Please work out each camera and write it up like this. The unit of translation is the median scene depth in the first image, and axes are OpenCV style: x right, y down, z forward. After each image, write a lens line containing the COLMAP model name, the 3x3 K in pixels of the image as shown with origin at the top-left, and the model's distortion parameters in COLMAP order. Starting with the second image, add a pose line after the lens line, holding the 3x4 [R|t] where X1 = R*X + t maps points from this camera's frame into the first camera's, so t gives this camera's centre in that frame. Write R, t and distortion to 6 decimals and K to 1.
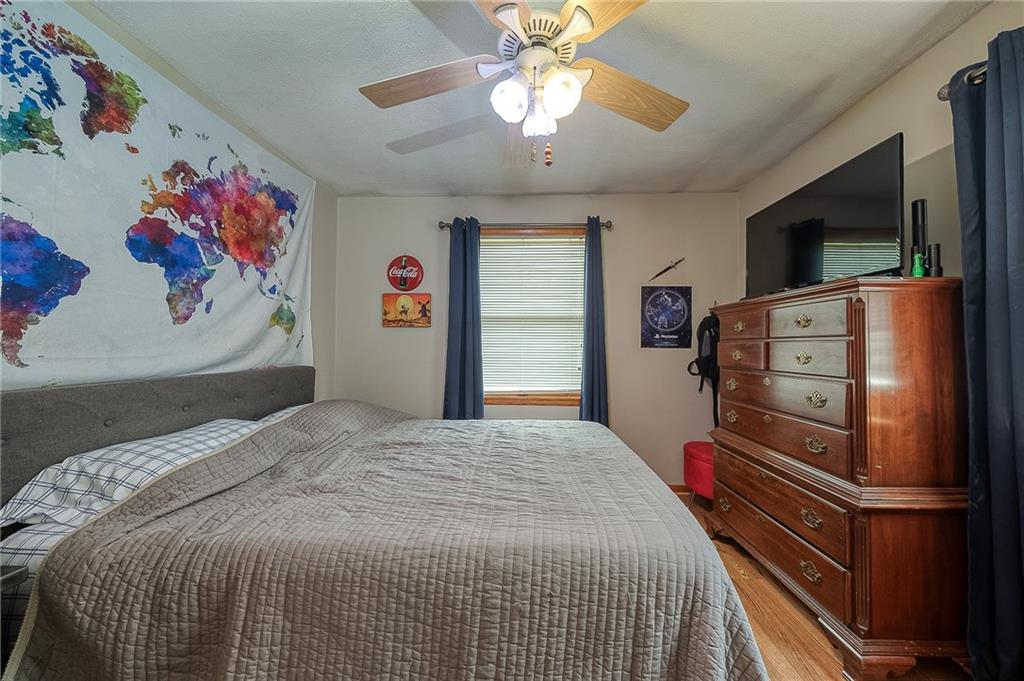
lens RADIAL K [[344.6, 0, 512.0], [0, 344.6, 340.5], [0, 0, 1]] dist [-0.000138, -0.000009]
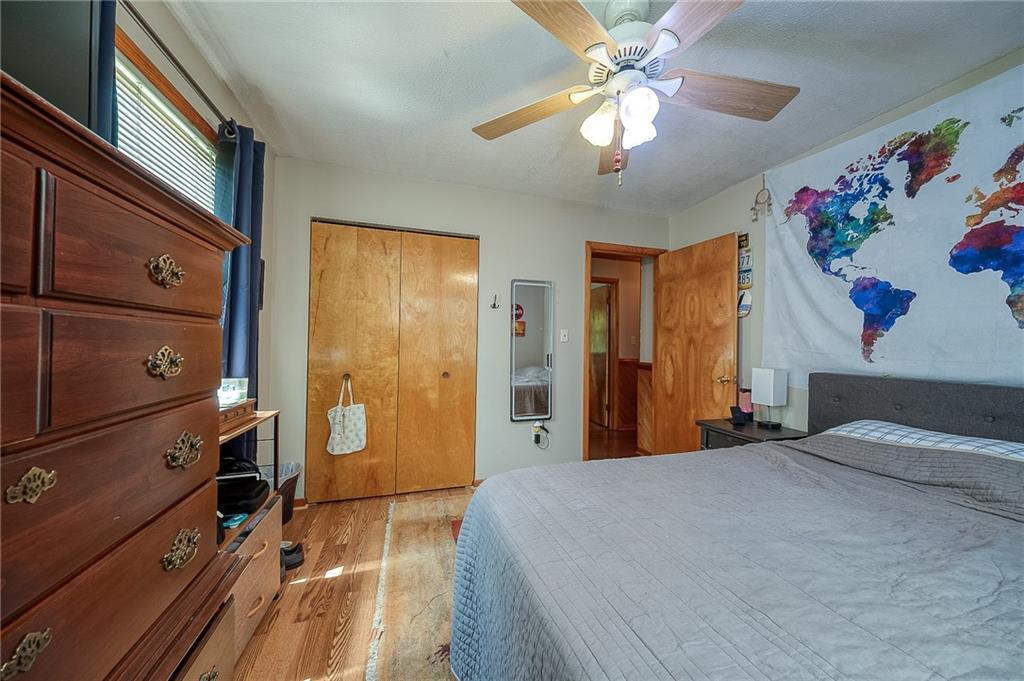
lens RADIAL K [[344.6, 0, 512.0], [0, 344.6, 340.5], [0, 0, 1]] dist [-0.000138, -0.000009]
pose [[-0.943152, -0.023665, -0.331518, 0.719191], [-0.014896, 0.999469, -0.028969, 0.038749], [0.332027, -0.022384, -0.943004, 1.784241]]
